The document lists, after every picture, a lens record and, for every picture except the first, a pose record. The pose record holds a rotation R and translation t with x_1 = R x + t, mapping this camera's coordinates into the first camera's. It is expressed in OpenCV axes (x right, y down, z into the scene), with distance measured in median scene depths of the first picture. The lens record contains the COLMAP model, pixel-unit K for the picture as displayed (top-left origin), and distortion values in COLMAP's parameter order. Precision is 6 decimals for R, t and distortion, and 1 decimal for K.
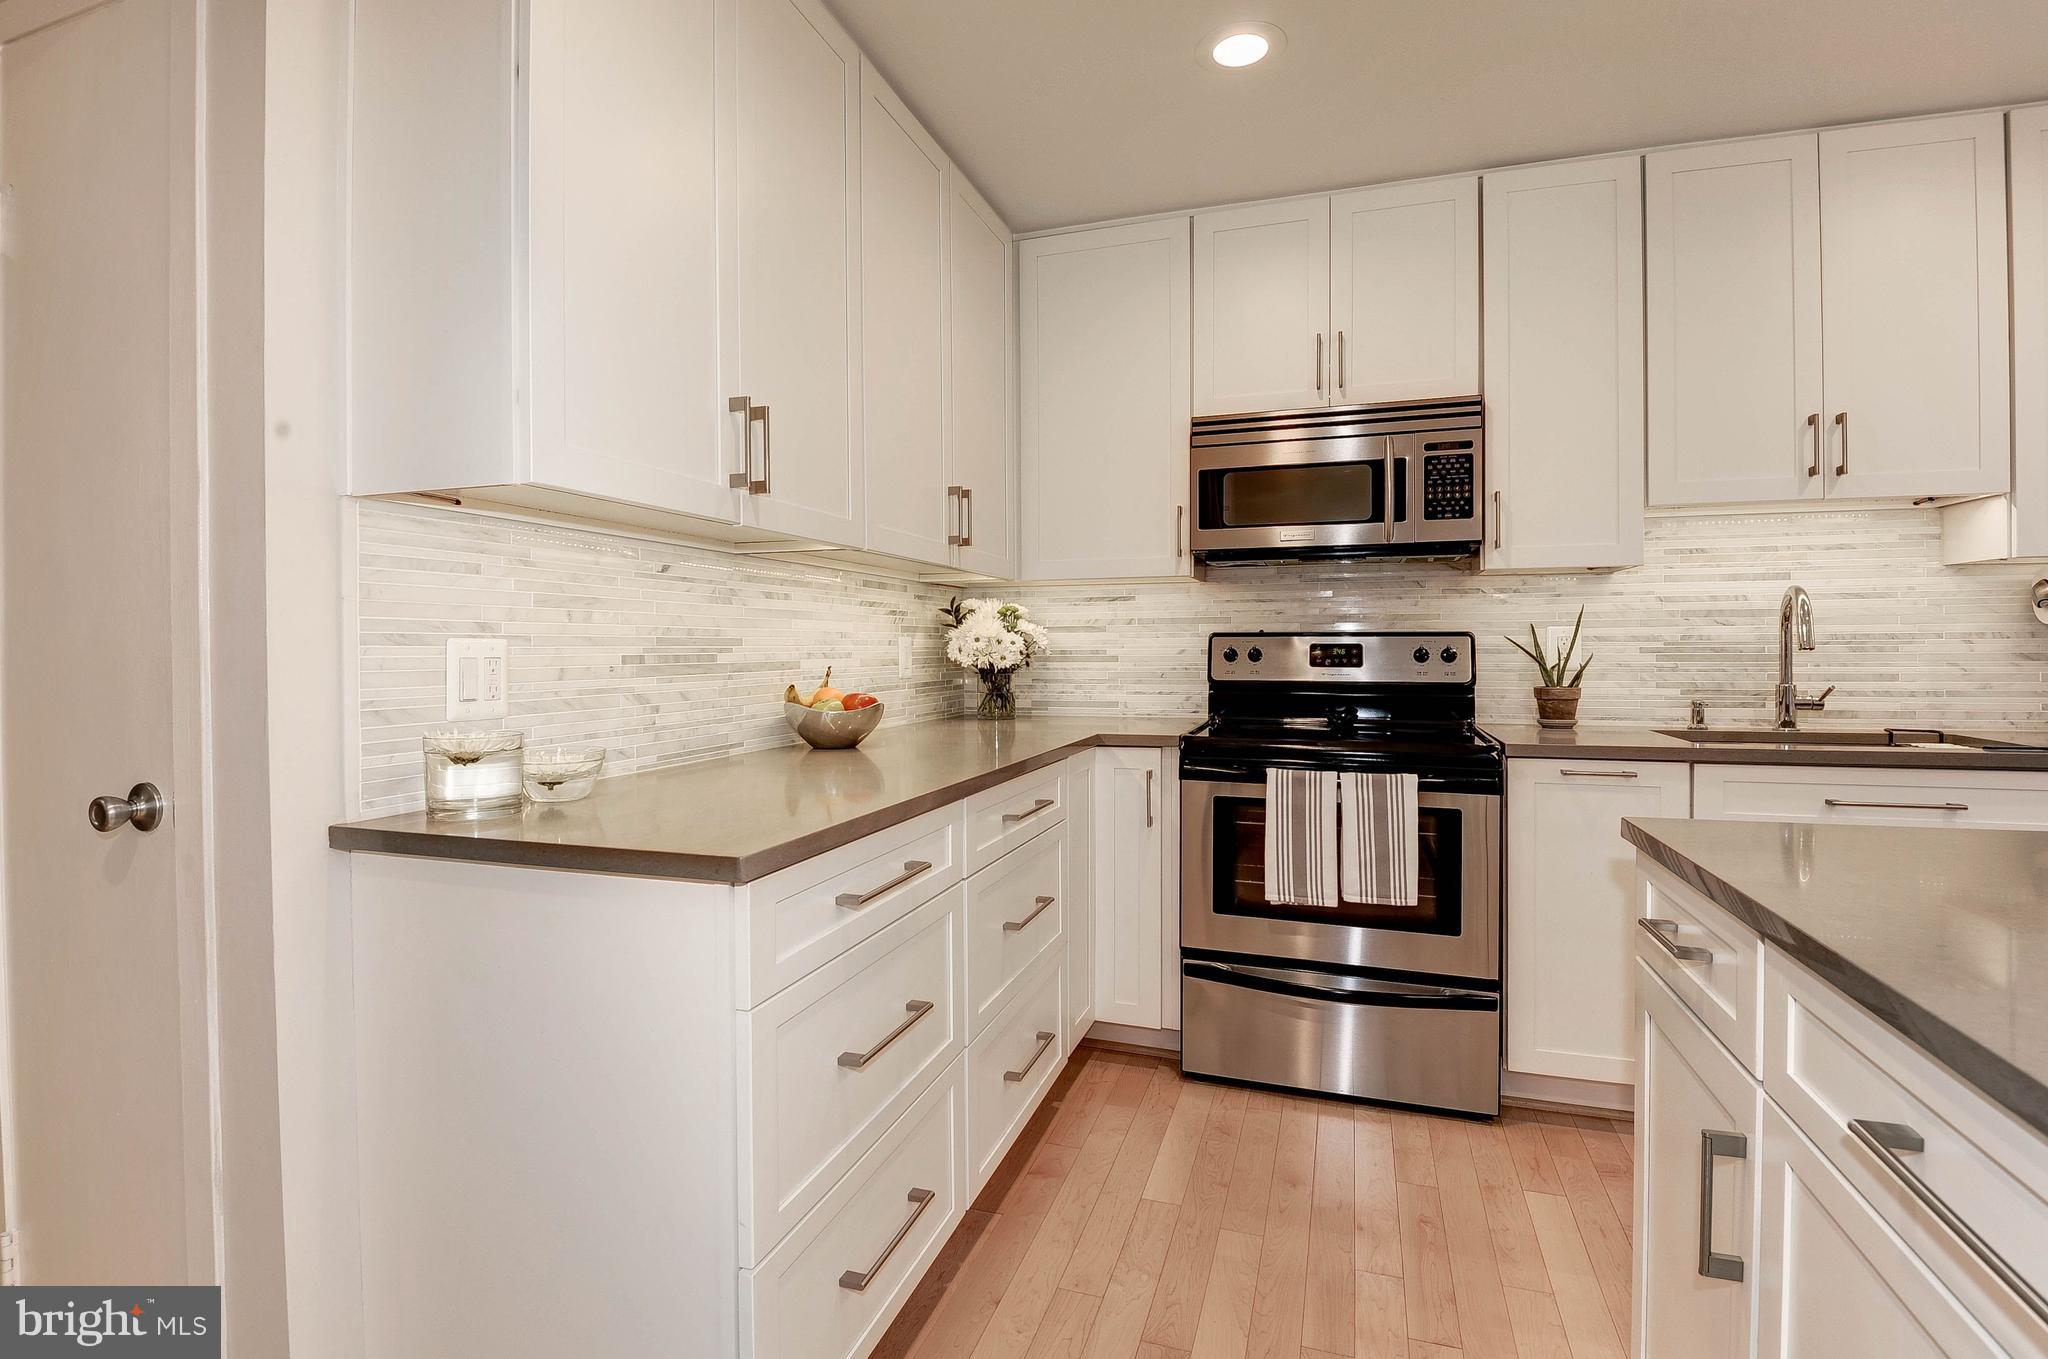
lens RADIAL K [[953.2, 0, 1024.5], [0, 953.2, 651.0], [0, 0, 1]] dist [0.013317, -0.024783]
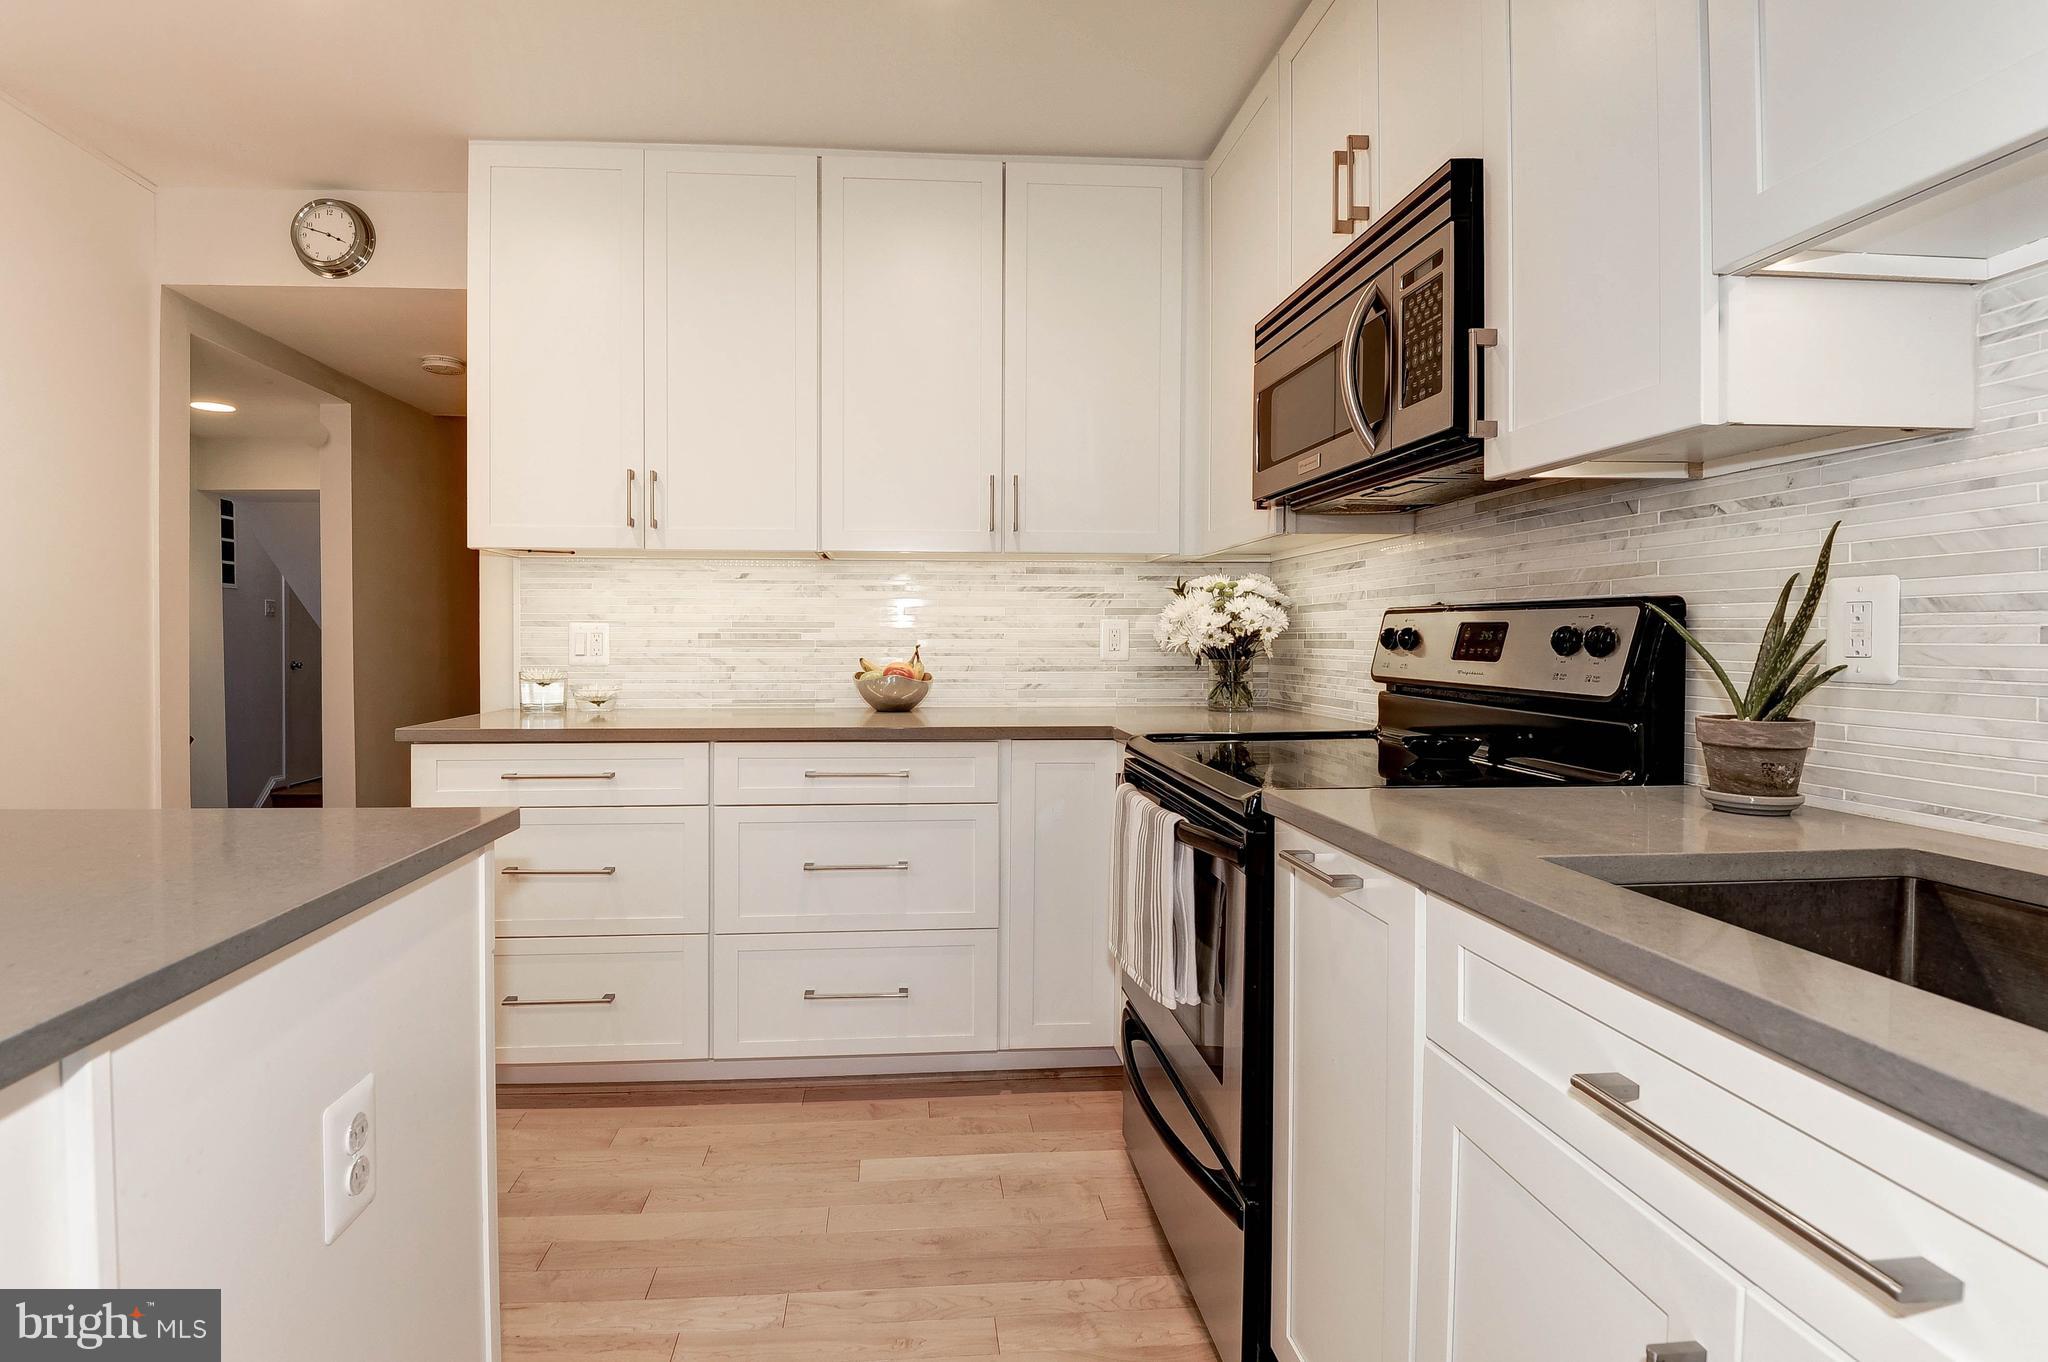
lens RADIAL K [[1000.1, 0, 1024.5], [0, 1000.1, 649.3], [0, 0, 1]] dist [0.015186, -0.029835]
pose [[0.408334, 0.016252, -0.912688, 0.959129], [-0.007249, 0.999868, 0.014561, 0.002403], [0.912804, 0.000670, 0.408398, 0.586073]]
